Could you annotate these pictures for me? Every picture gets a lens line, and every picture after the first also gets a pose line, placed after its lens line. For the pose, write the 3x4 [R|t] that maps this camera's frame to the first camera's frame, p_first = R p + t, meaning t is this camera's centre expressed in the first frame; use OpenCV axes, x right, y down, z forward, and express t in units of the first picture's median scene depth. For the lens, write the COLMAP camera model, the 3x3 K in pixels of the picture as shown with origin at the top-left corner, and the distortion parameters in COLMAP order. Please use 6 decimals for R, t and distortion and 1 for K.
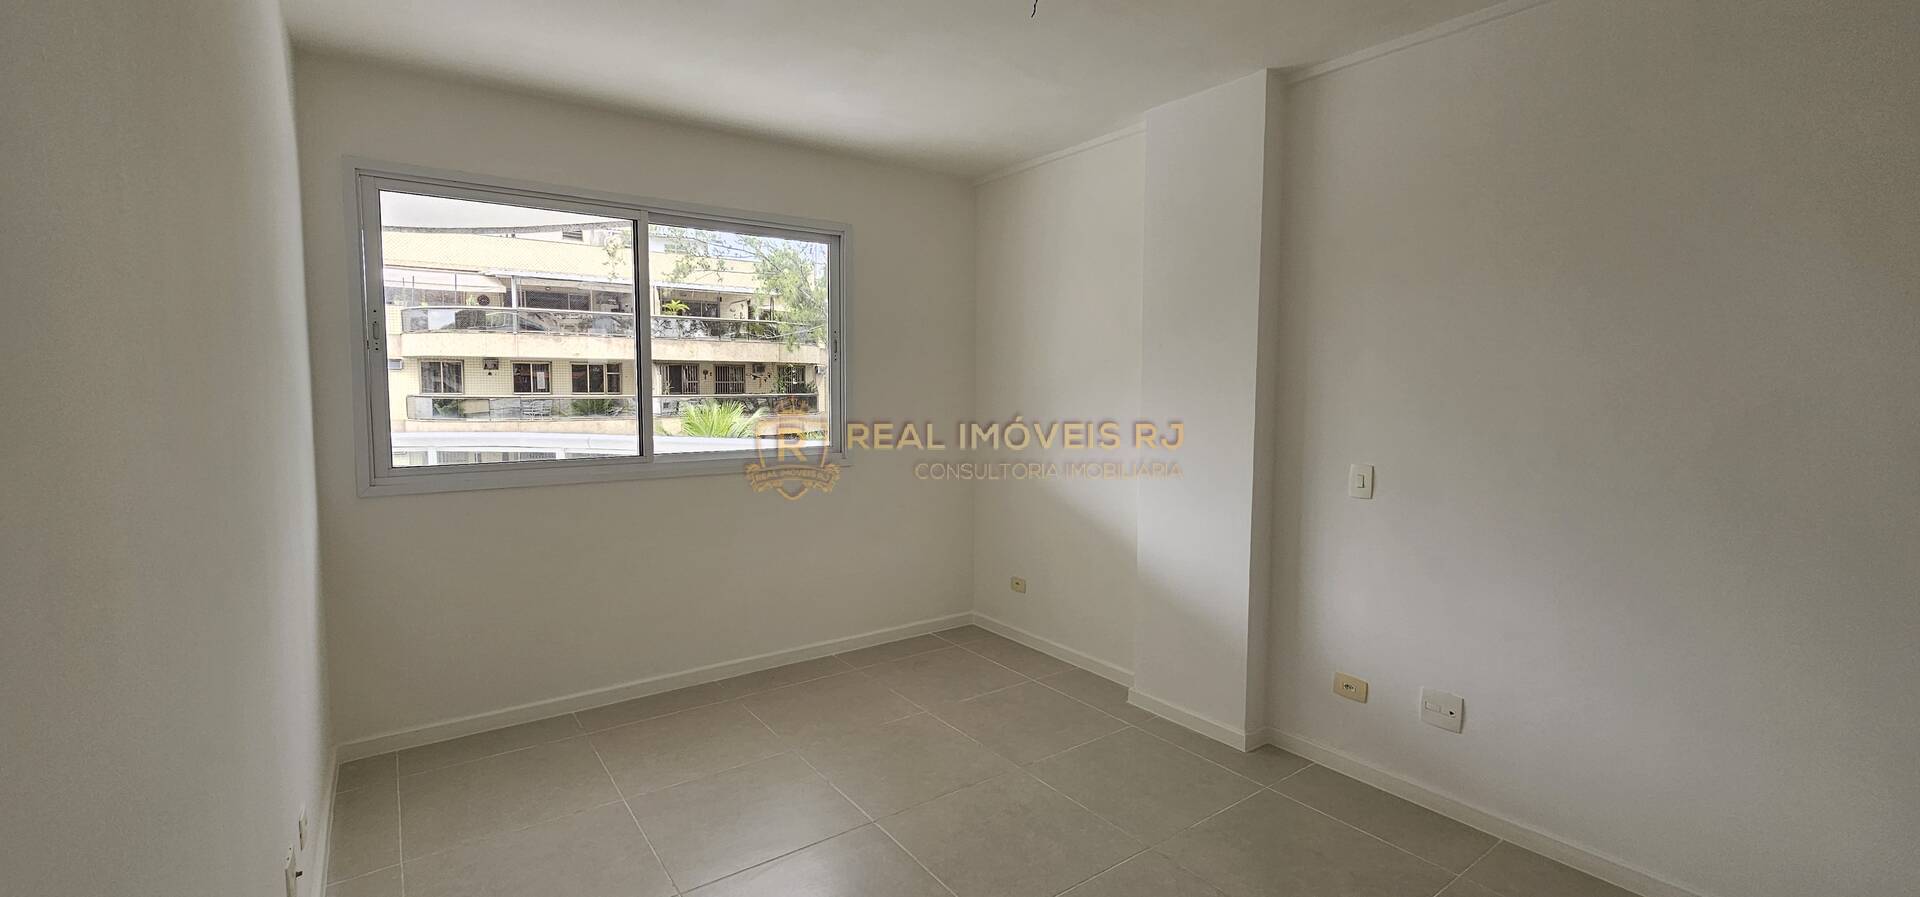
lens RADIAL K [[780.4, 0, 960.0], [0, 780.4, 448.5], [0, 0, 1]] dist [0.000396, -0.000037]
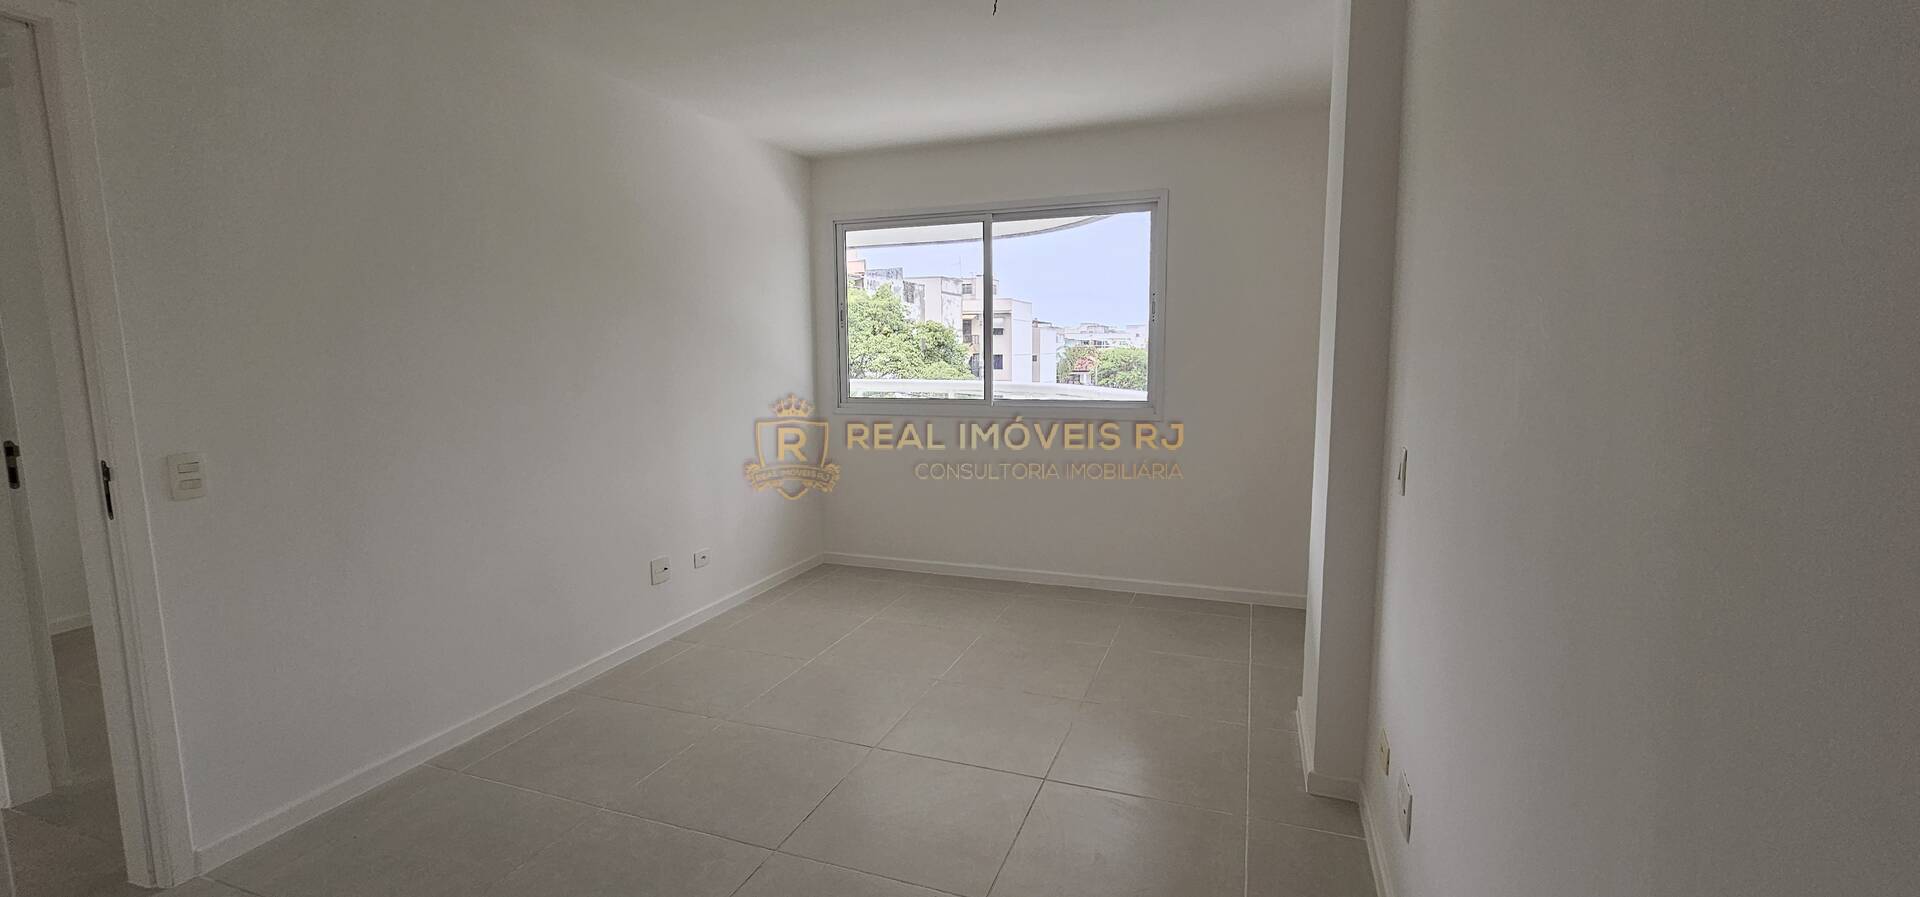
lens RADIAL K [[780.4, 0, 960.0], [0, 780.4, 448.5], [0, 0, 1]] dist [0.000396, -0.000037]
pose [[0.565303, 0.094628, -0.819438, 0.682613], [-0.053819, 0.995513, 0.077833, -0.008999], [0.823126, 0.000102, 0.567859, 0.208111]]
